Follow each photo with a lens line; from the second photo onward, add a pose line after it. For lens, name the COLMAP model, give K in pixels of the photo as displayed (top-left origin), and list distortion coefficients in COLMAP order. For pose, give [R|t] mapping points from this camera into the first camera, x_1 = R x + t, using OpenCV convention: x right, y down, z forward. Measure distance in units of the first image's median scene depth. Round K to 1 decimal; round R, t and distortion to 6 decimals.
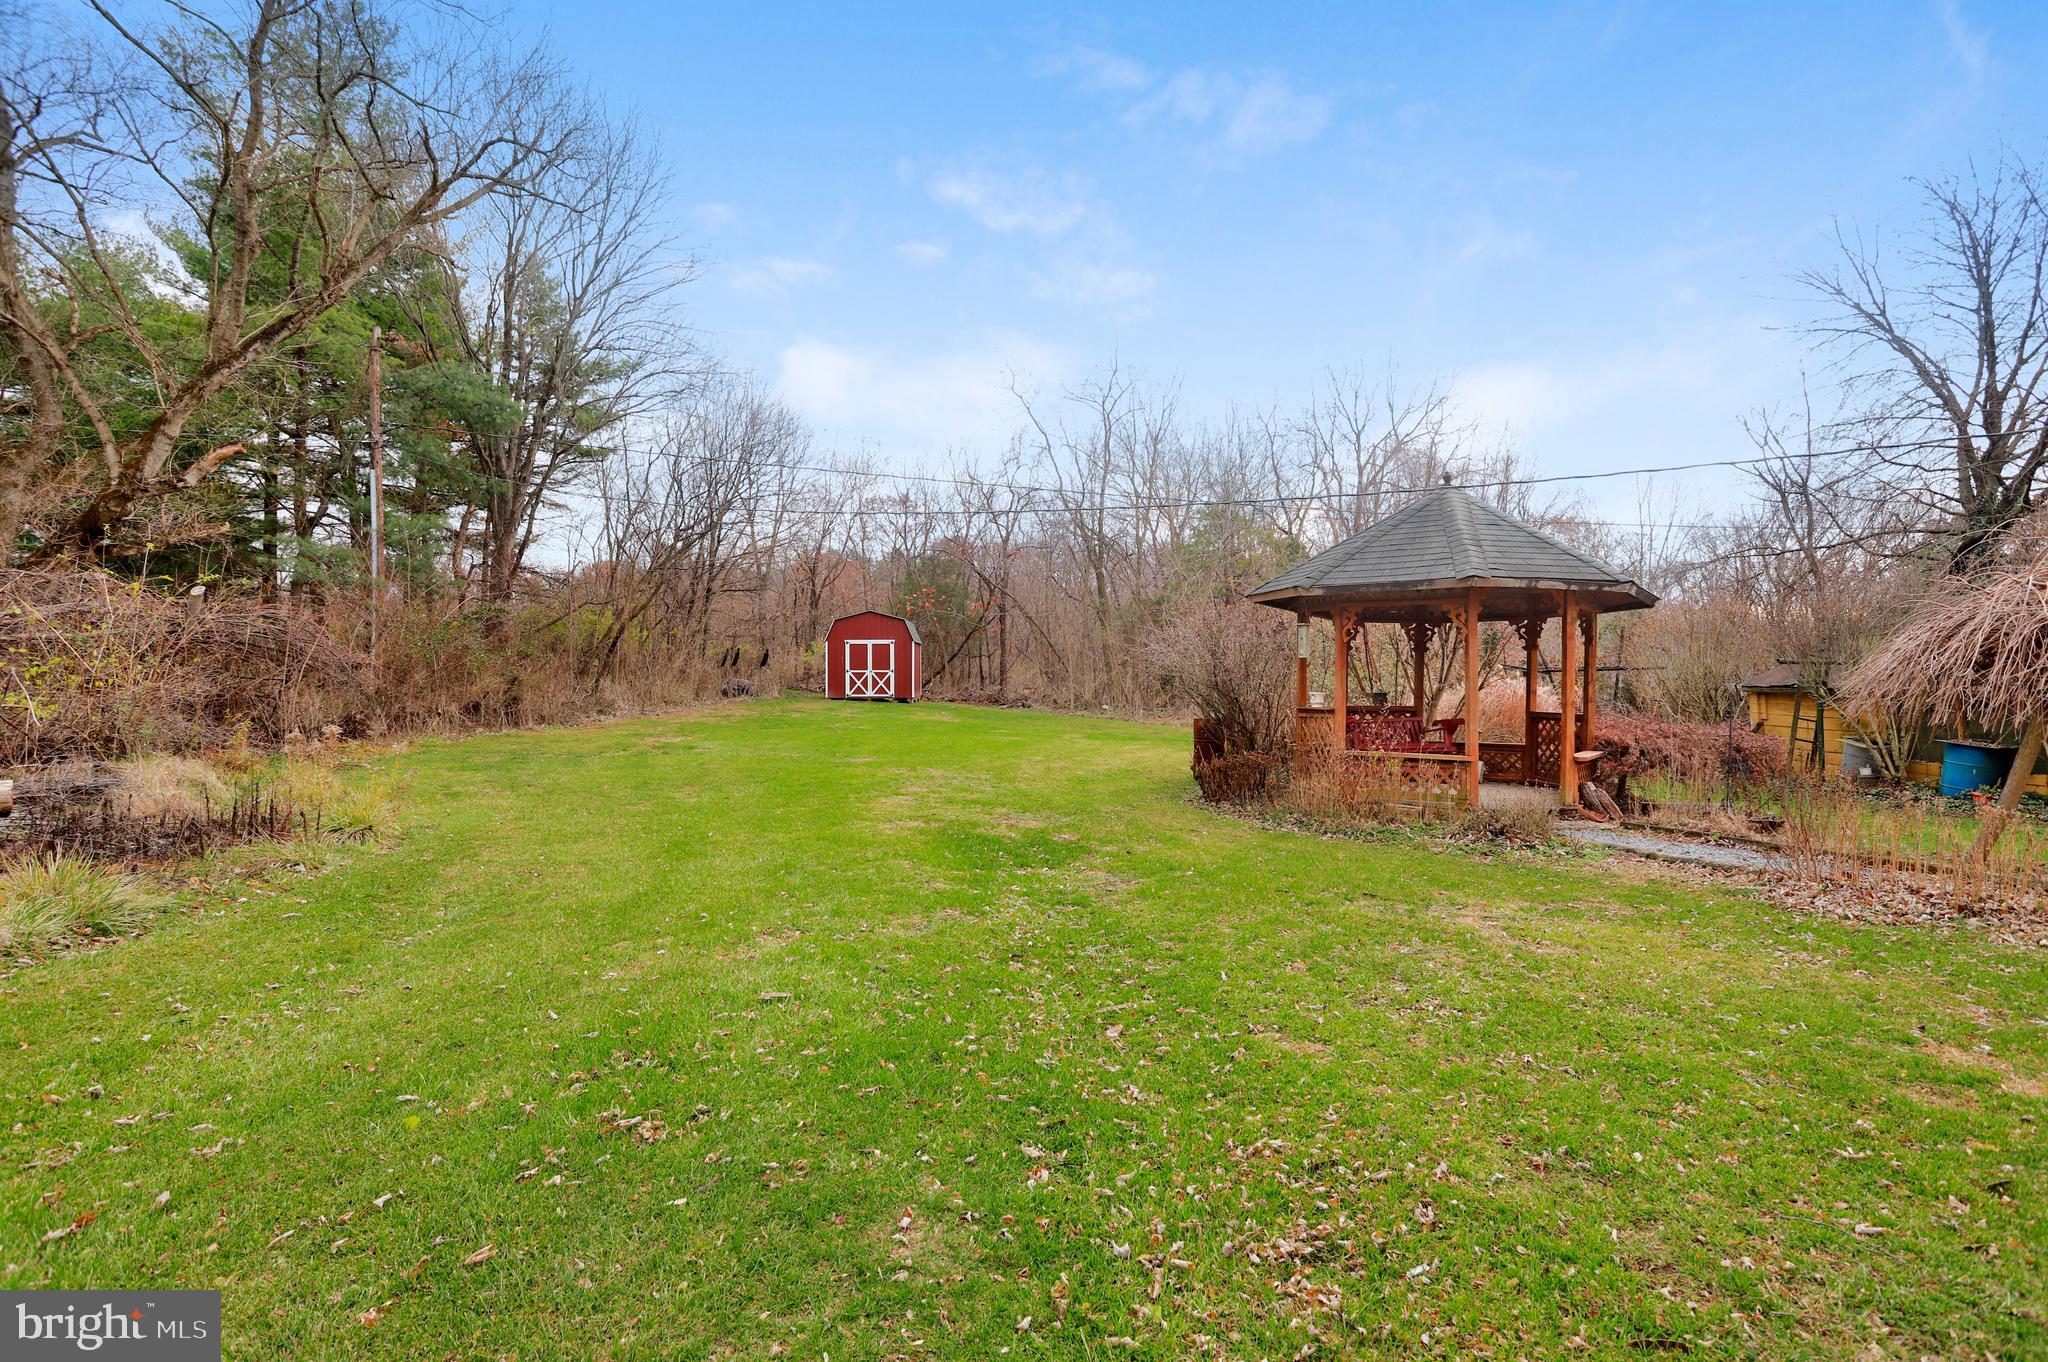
lens RADIAL K [[1003.1, 0, 1023.5], [0, 1003.1, 676.8], [0, 0, 1]] dist [-0.000901, 0.000044]
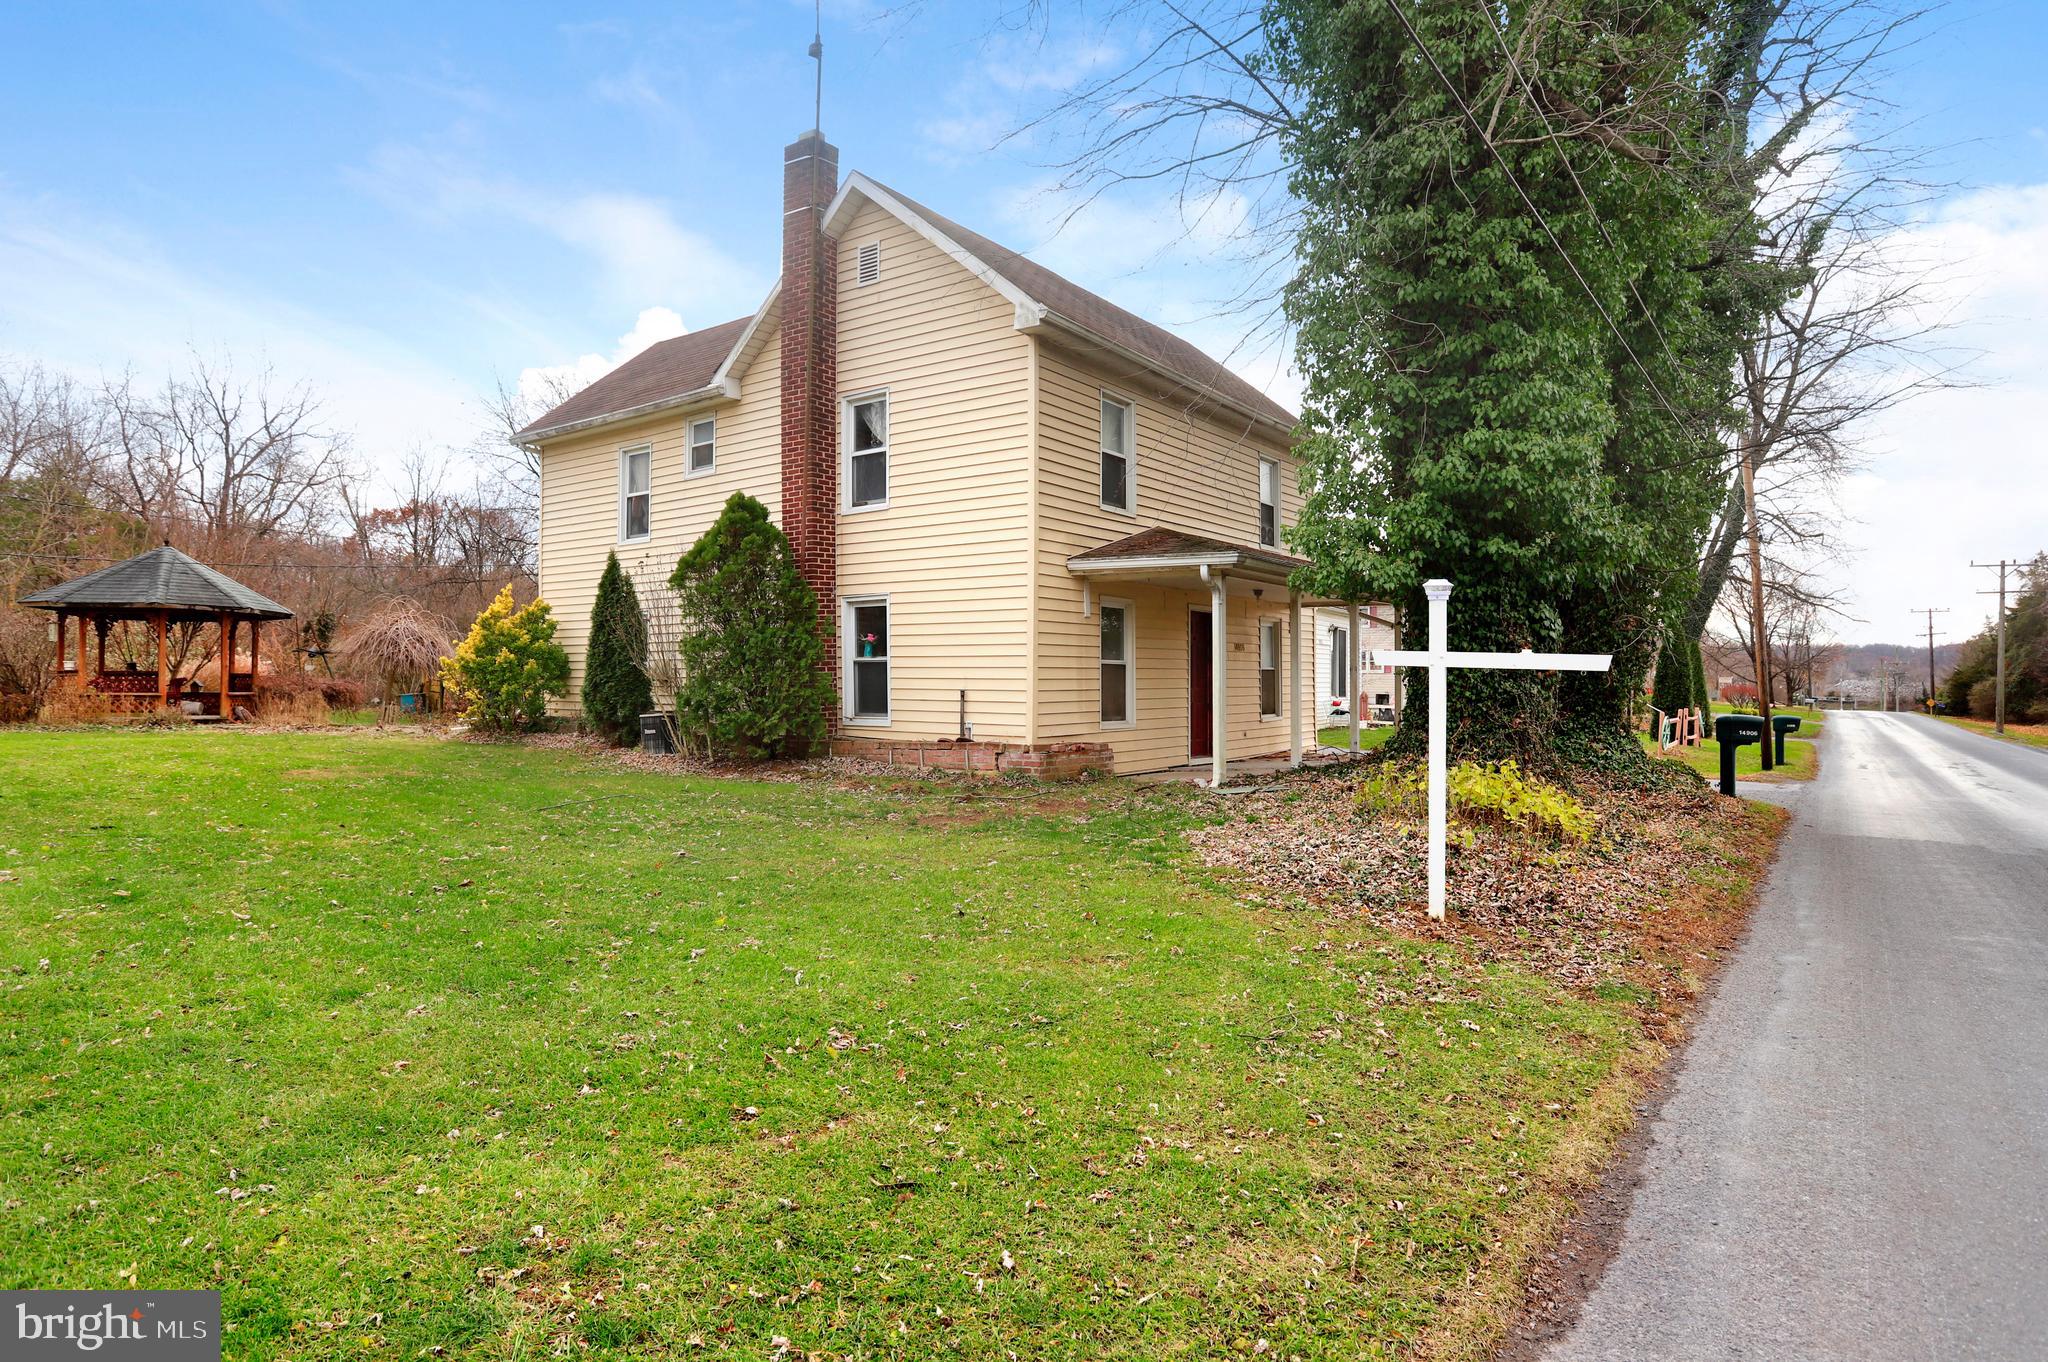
lens RADIAL K [[1123.7, 0, 1026.1], [0, 1123.7, 675.4], [0, 0, 1]] dist [0.003047, 0.000711]
pose [[0.636850, -0.009686, 0.770927, -0.132914], [0.001816, 0.999937, 0.011063, 0.017727], [-0.770986, -0.005645, 0.636828, -1.277681]]
